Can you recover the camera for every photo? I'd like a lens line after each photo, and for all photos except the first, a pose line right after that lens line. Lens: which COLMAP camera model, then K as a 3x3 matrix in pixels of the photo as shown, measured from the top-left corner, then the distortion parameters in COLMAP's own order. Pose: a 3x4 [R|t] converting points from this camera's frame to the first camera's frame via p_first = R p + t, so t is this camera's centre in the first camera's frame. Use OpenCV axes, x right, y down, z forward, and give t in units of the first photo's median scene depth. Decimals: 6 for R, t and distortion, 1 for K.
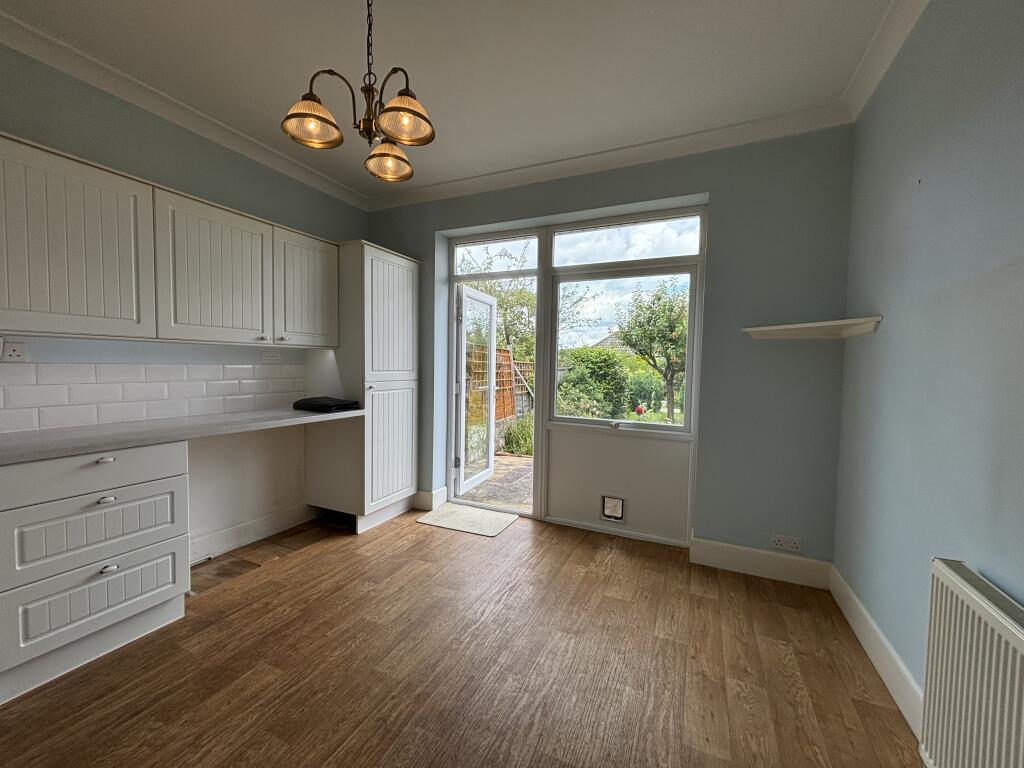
lens RADIAL K [[415.8, 0, 509.5], [0, 415.8, 382.9], [0, 0, 1]] dist [0.001711, 0.000561]
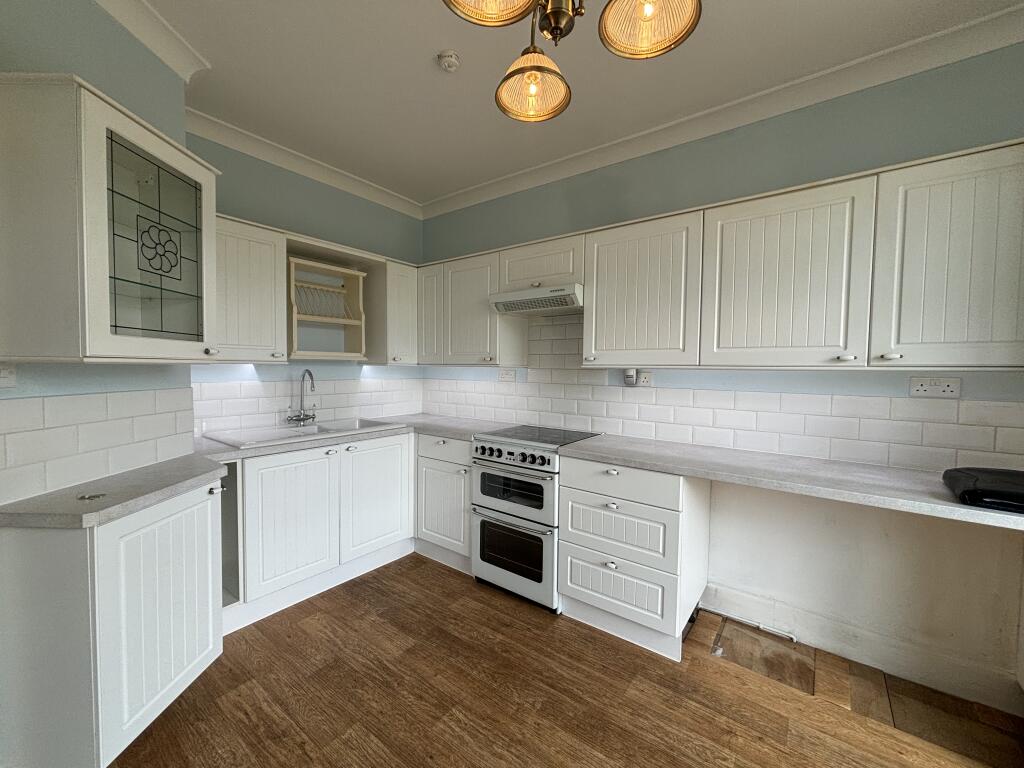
lens RADIAL K [[415.8, 0, 509.5], [0, 415.8, 382.9], [0, 0, 1]] dist [0.001711, 0.000561]
pose [[-0.208246, 0.021469, -0.977841, 0.164323], [-0.061299, 0.997507, 0.034956, -0.061714], [0.976154, 0.067220, -0.206411, 0.653062]]
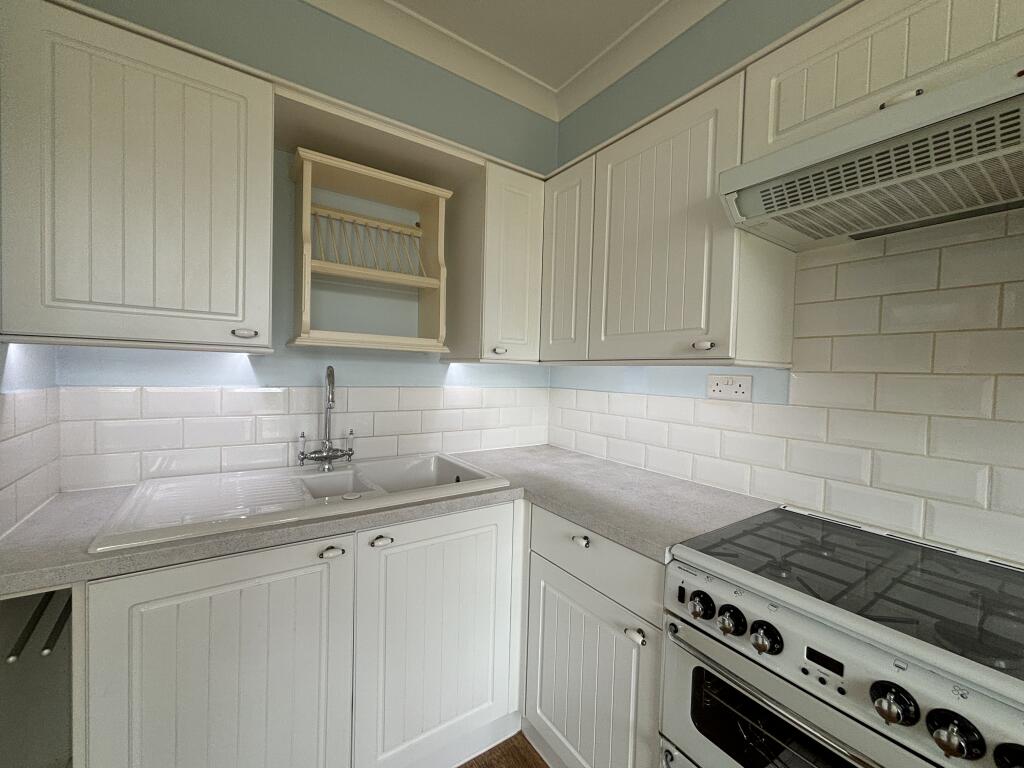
lens RADIAL K [[415.8, 0, 509.5], [0, 415.8, 382.9], [0, 0, 1]] dist [0.001711, 0.000561]
pose [[-0.510129, -0.003991, -0.860089, -0.426482], [-0.077496, 0.996135, 0.041341, -0.045336], [0.856600, 0.087743, -0.508466, 0.413089]]
